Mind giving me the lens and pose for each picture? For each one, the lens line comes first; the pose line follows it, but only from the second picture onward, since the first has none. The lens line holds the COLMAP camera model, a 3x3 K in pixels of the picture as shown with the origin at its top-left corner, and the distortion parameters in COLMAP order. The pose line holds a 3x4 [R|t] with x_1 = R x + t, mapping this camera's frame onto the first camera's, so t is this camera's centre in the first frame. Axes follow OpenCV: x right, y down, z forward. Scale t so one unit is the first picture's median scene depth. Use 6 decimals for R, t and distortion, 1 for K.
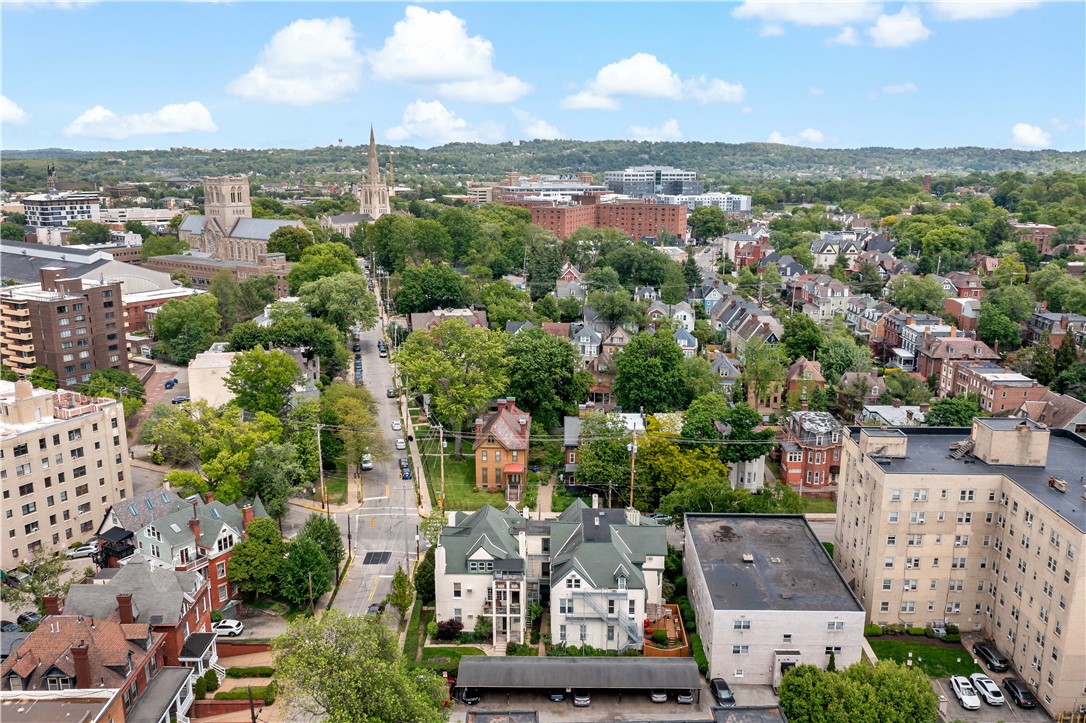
lens RADIAL K [[853.2, 0, 543.0], [0, 853.2, 361.5], [0, 0, 1]] dist [-0.013718, 0.001027]
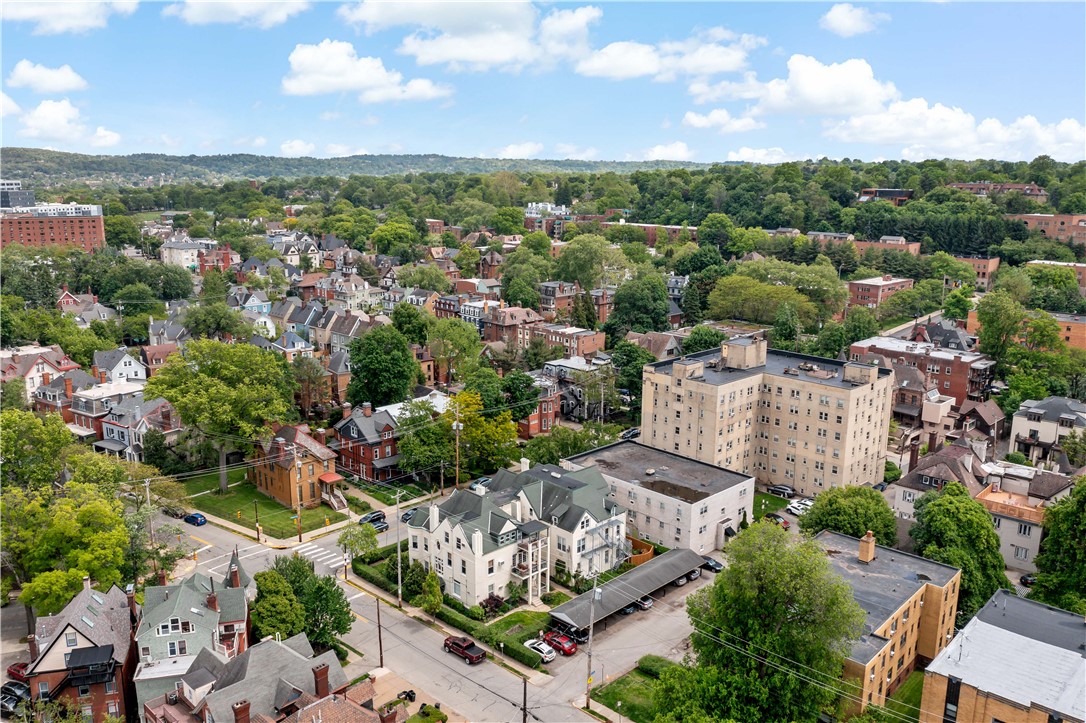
lens RADIAL K [[848.0, 0, 526.0], [0, 848.0, 363.3], [0, 0, 1]] dist [-0.009572, 0.000634]
pose [[0.714907, -0.158388, 0.681044, -0.603532], [0.161231, 0.985100, 0.059852, -0.031703], [-0.680377, 0.067017, 0.729792, 0.144109]]
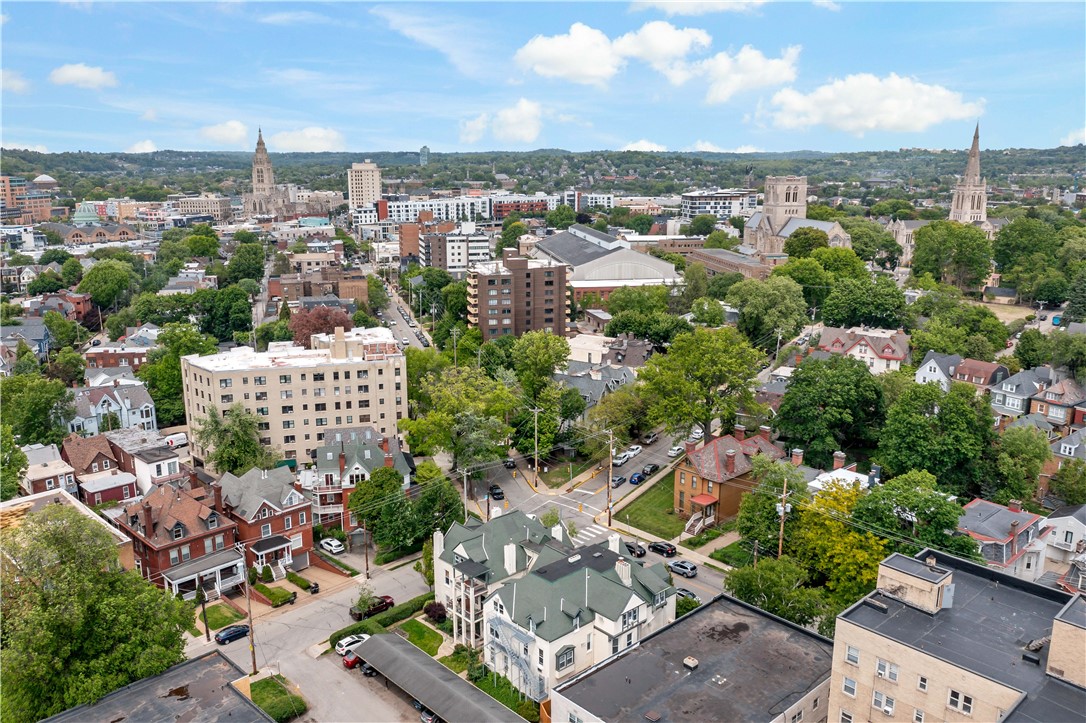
lens RADIAL K [[853.2, 0, 543.0], [0, 853.2, 361.5], [0, 0, 1]] dist [-0.013718, 0.001027]
pose [[0.702186, 0.158492, -0.694129, 0.522401], [-0.159200, 0.985176, 0.063900, -0.057455], [0.693967, 0.065636, 0.717009, 0.263952]]
